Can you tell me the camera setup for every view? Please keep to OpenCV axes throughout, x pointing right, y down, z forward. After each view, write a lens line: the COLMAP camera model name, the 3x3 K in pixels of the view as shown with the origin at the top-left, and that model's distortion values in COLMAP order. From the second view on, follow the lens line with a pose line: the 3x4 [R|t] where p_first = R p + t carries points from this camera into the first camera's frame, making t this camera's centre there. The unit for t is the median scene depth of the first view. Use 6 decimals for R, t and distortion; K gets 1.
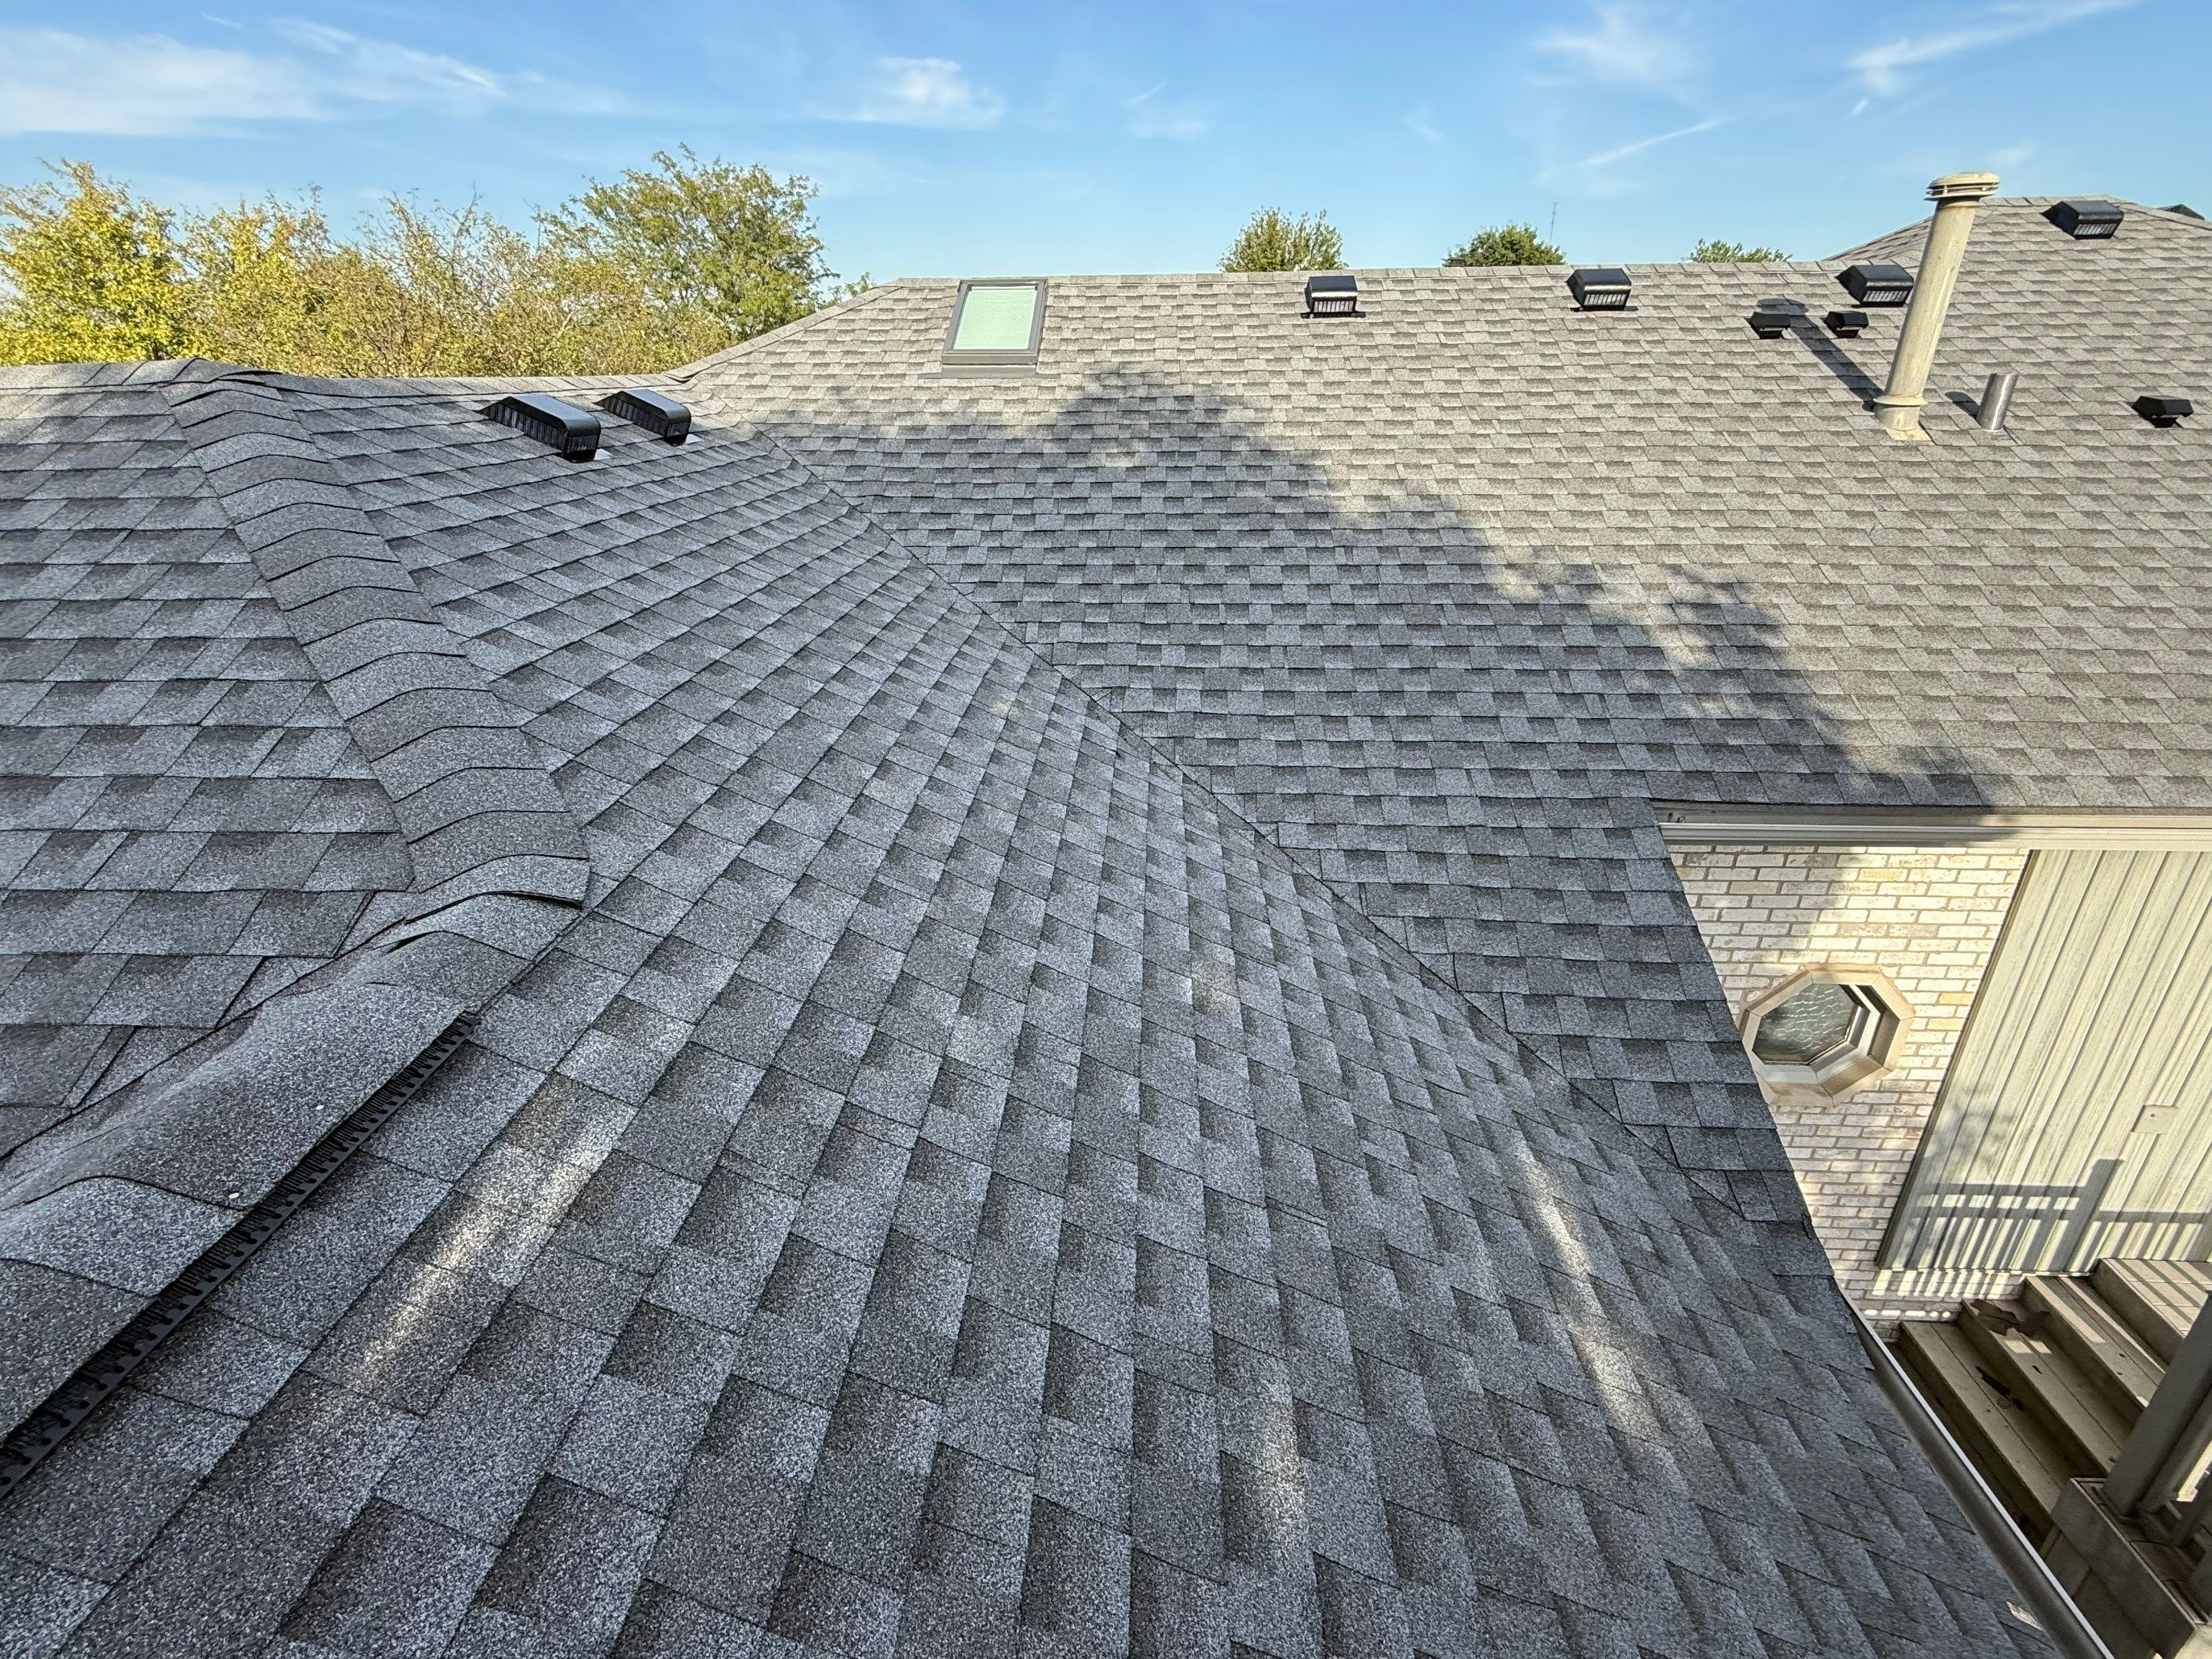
lens RADIAL K [[1046.1, 0, 1098.5], [0, 1046.1, 829.2], [0, 0, 1]] dist [0.000199, -0.000643]
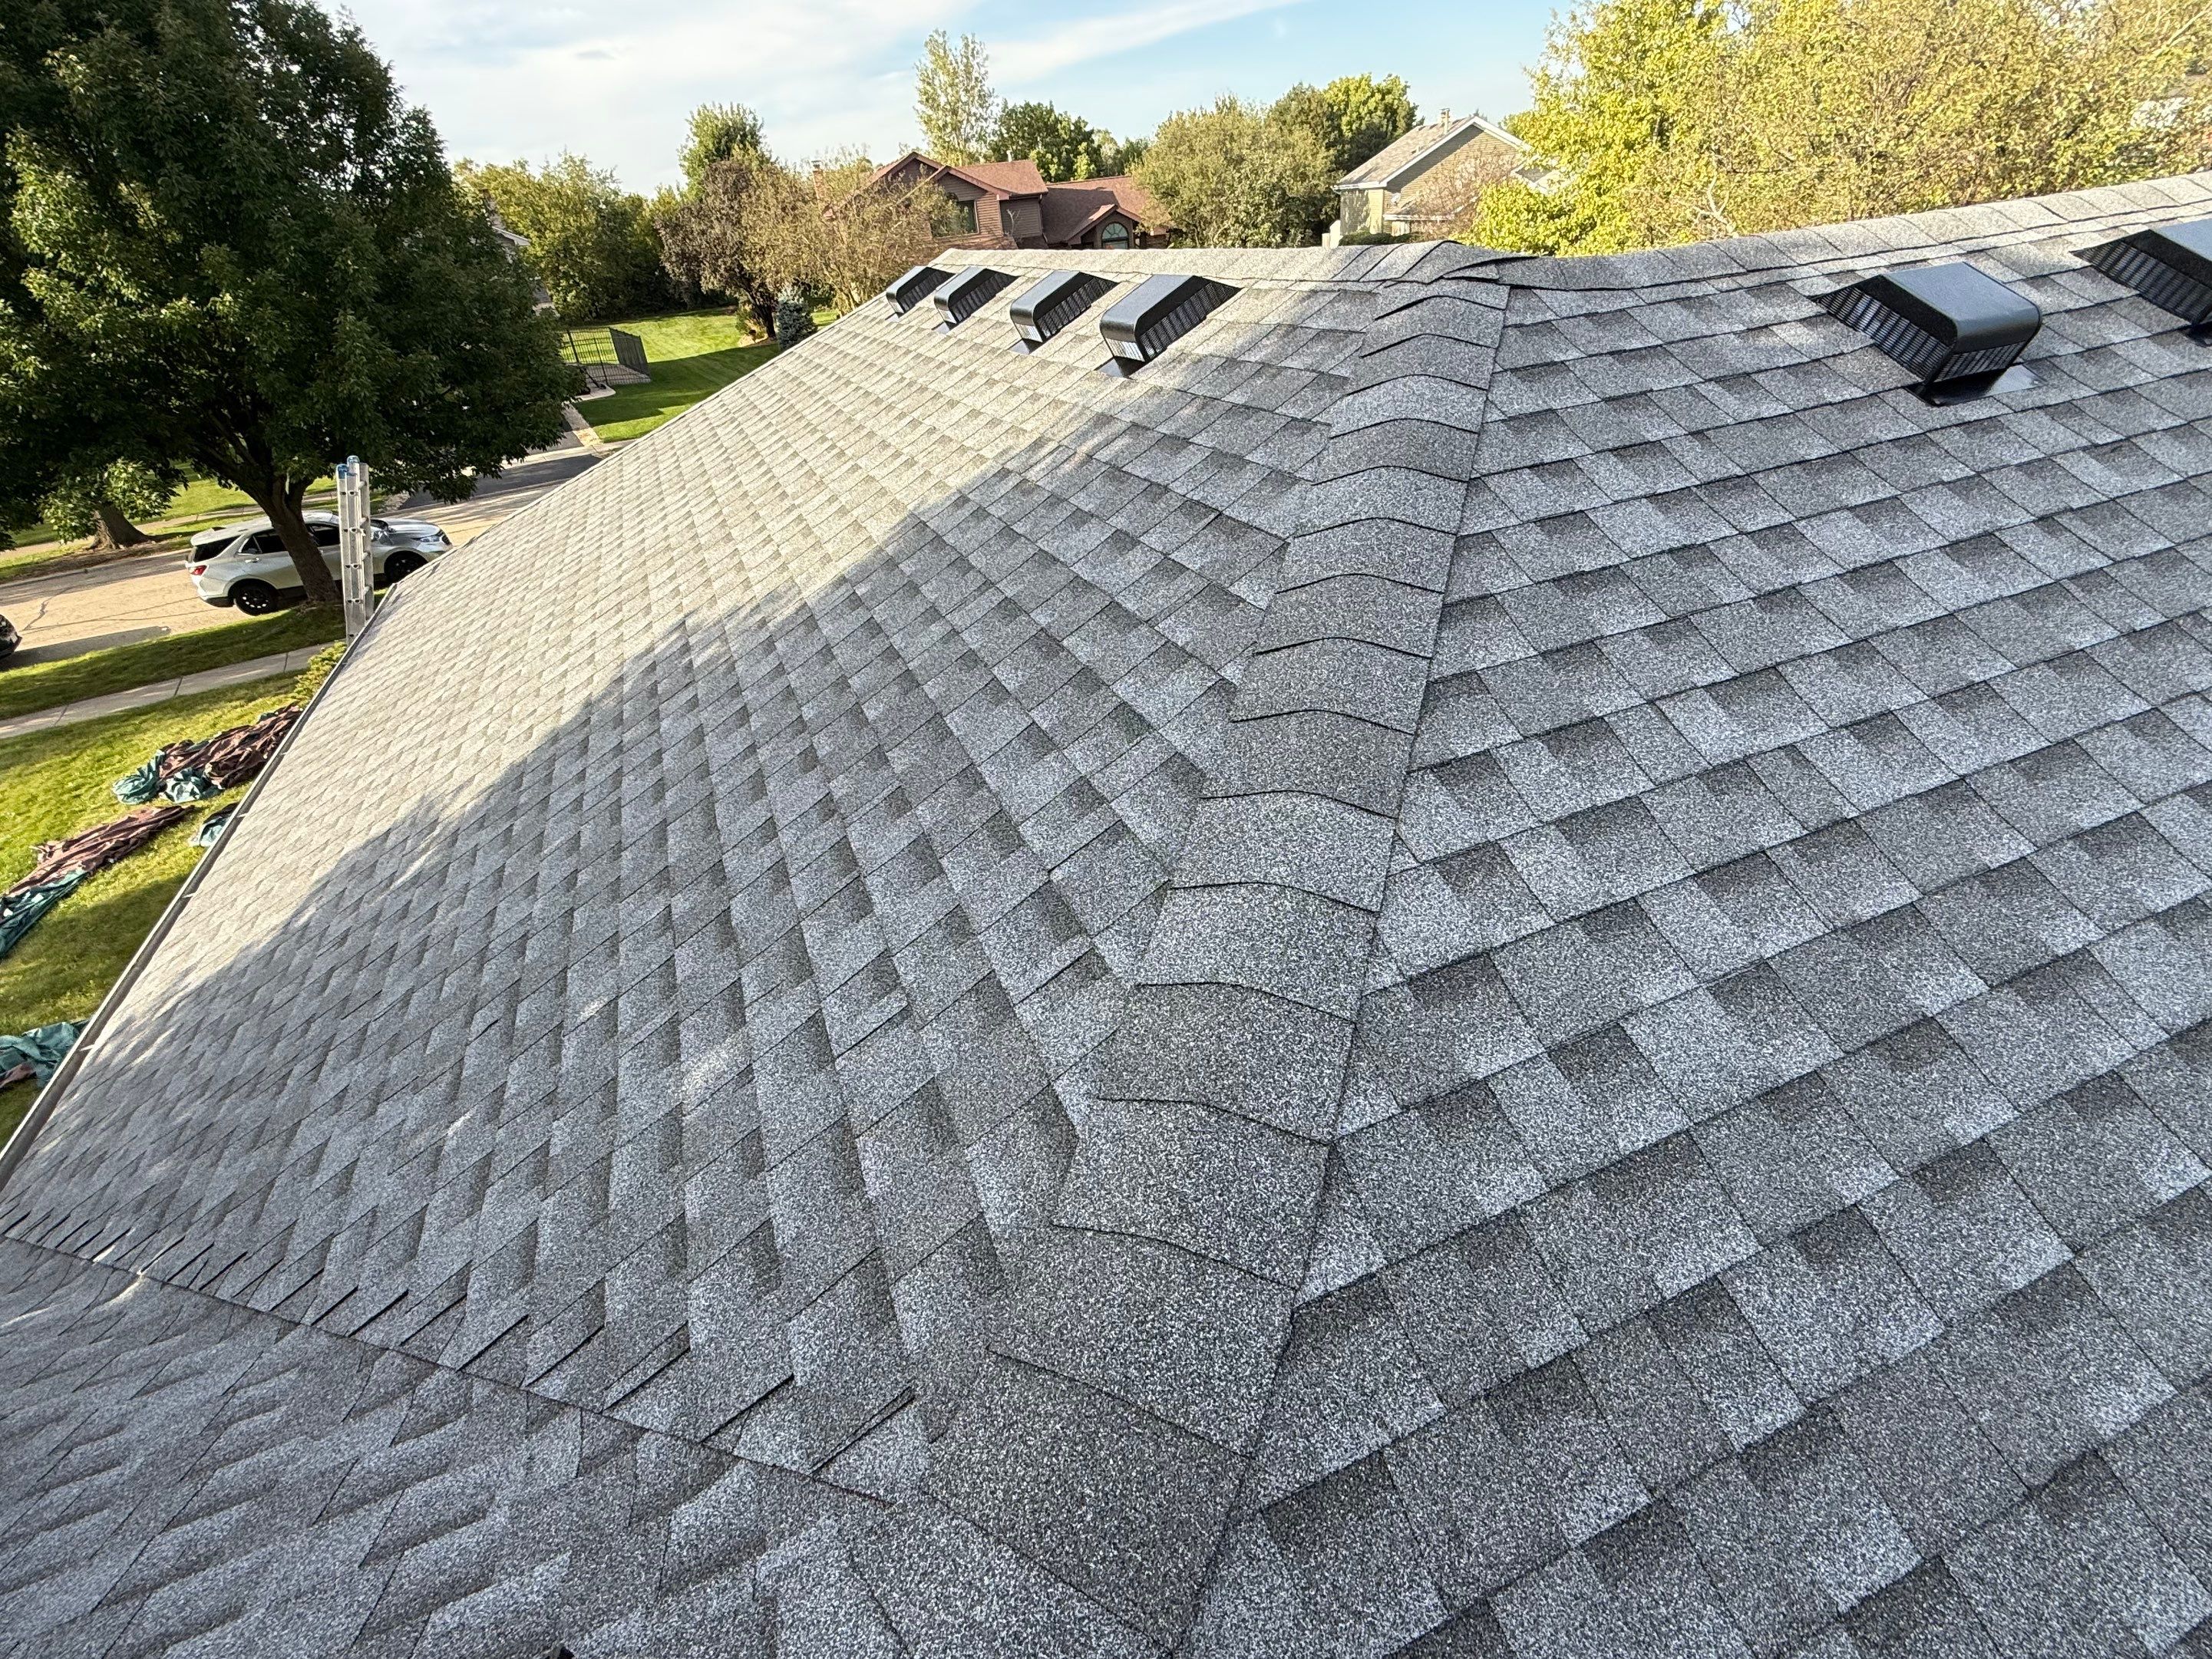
lens RADIAL K [[1046.1, 0, 1104.4], [0, 1046.1, 826.3], [0, 0, 1]] dist [0.000199, -0.000643]
pose [[0.424506, 0.445895, -0.788018, -0.153693], [-0.289576, 0.891478, 0.348443, -0.218059], [0.857870, 0.080274, 0.507559, 0.361915]]
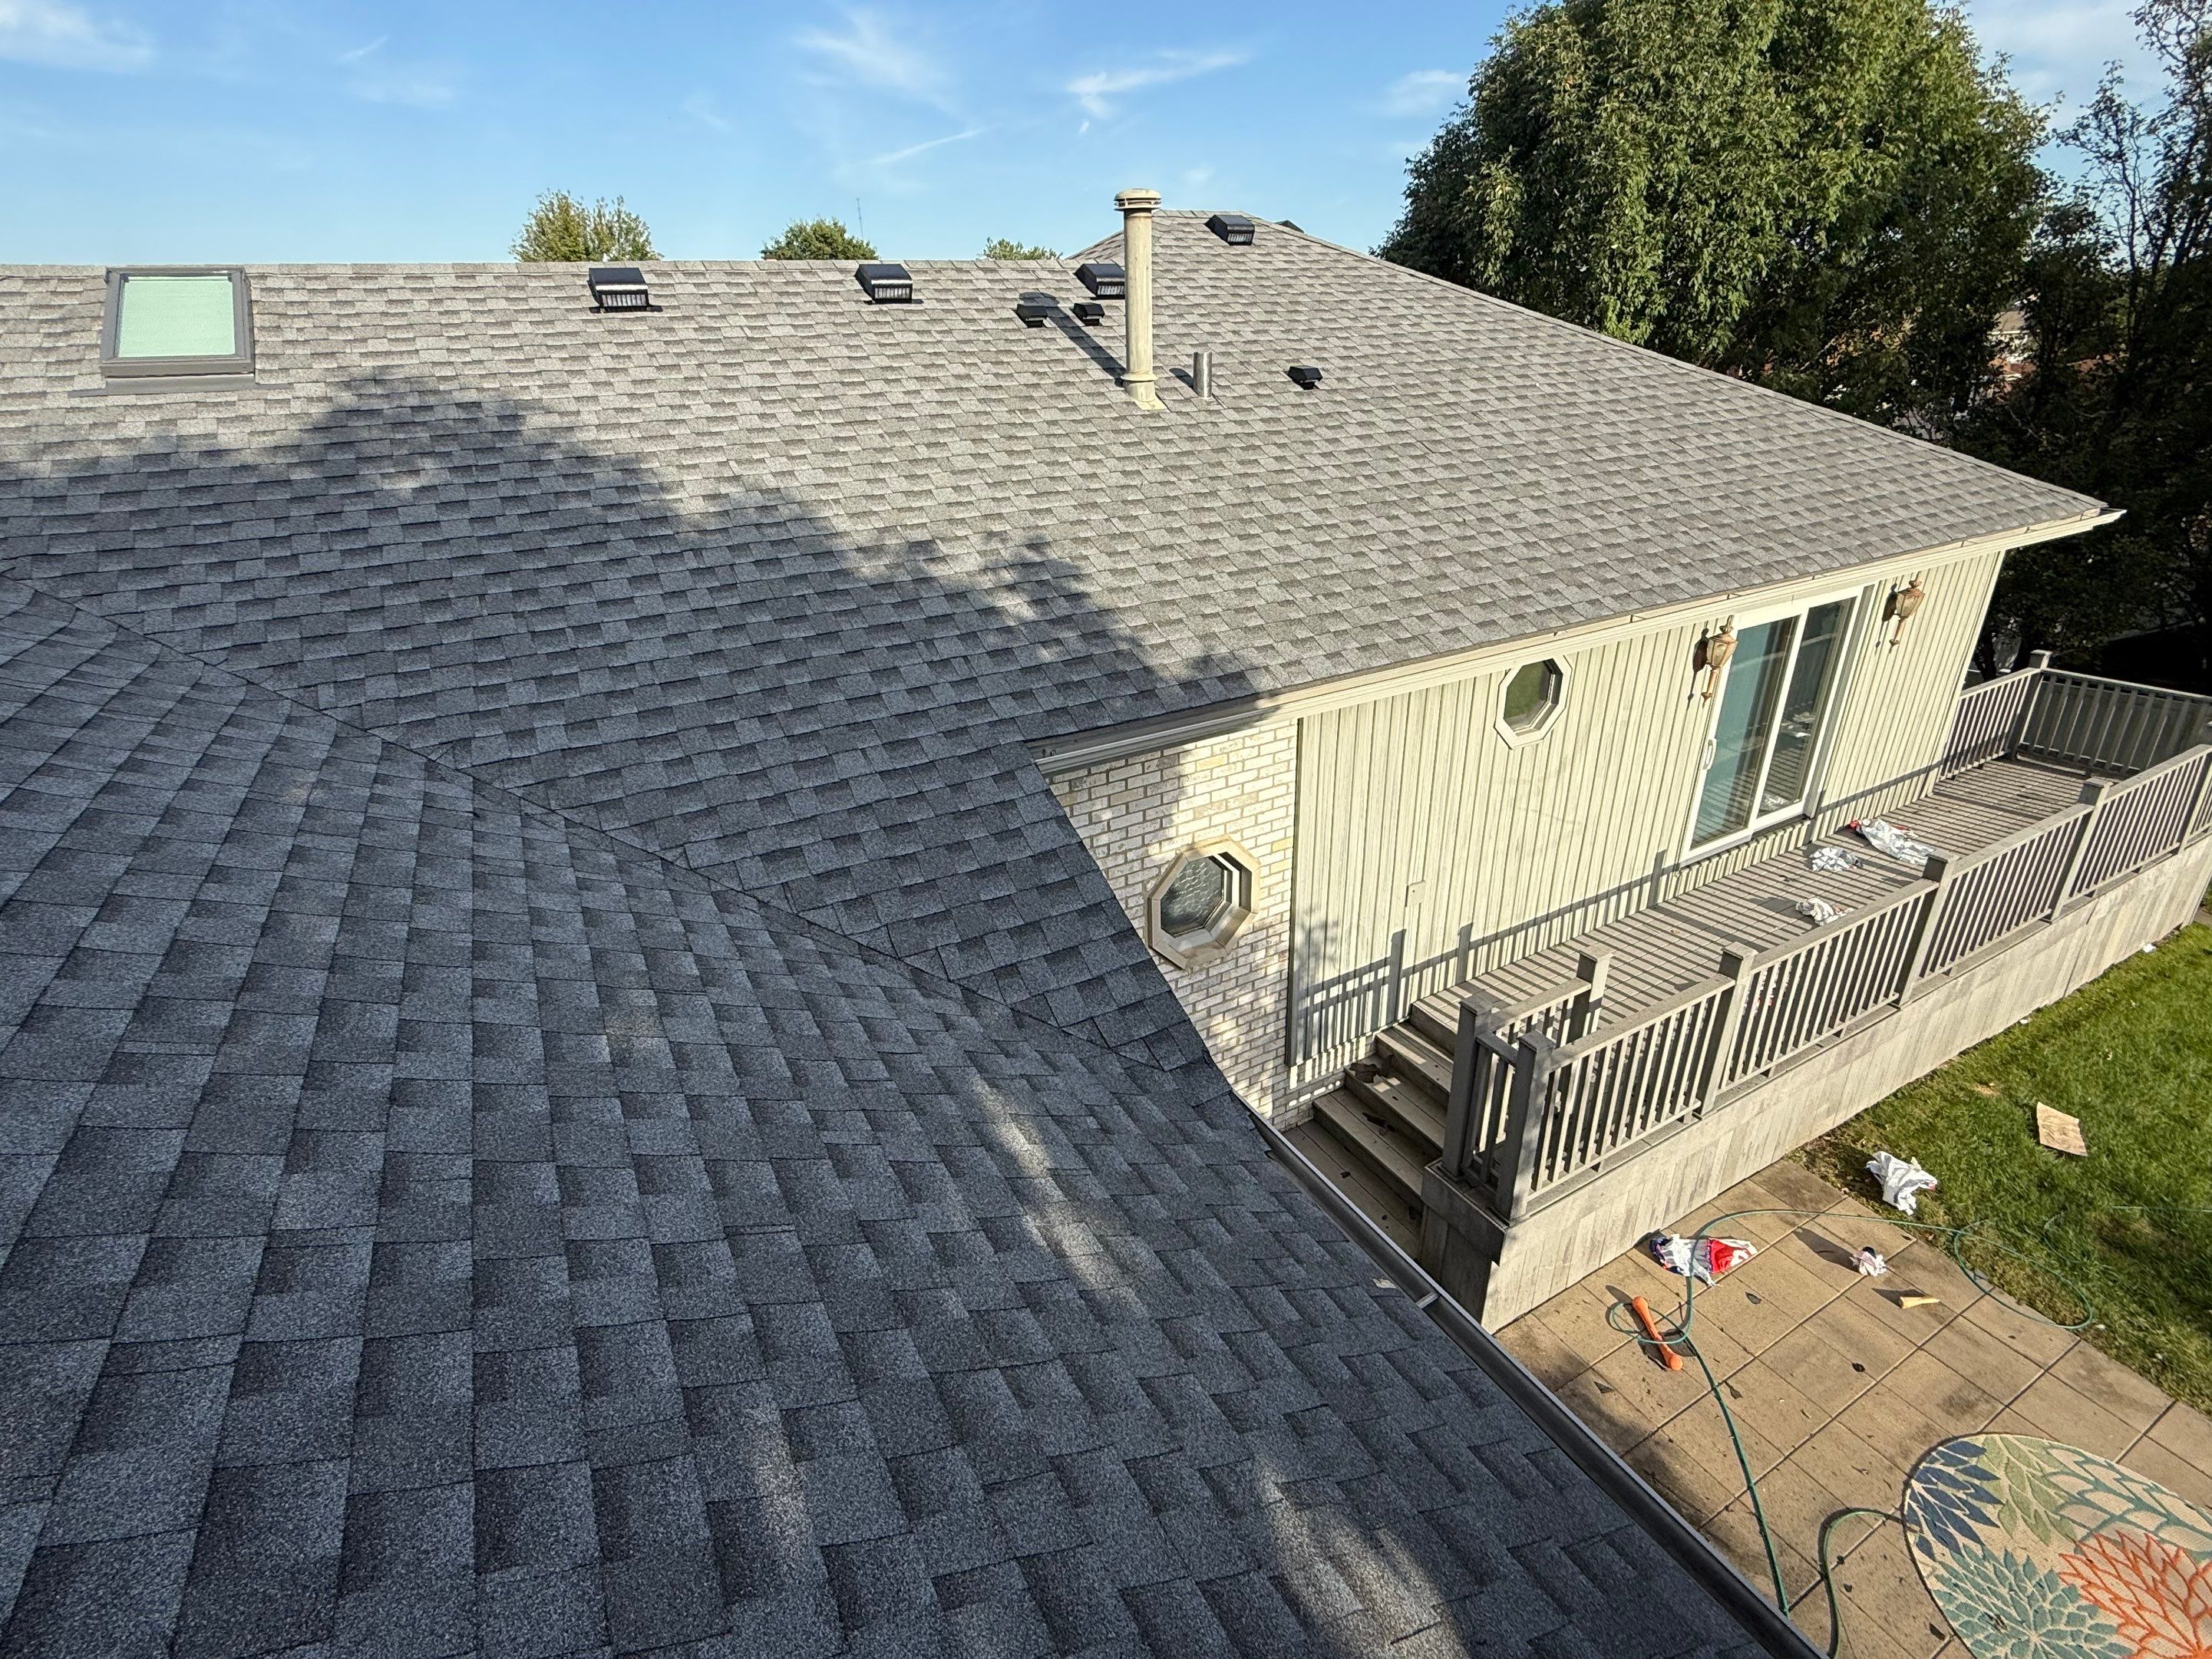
lens RADIAL K [[1046.1, 0, 1108.2], [0, 1046.1, 829.5], [0, 0, 1]] dist [0.000199, -0.000643]
pose [[0.846655, -0.242995, 0.473423, 0.048489], [0.239915, 0.968409, 0.068001, 0.007651], [-0.474991, 0.056008, 0.878207, -0.019907]]
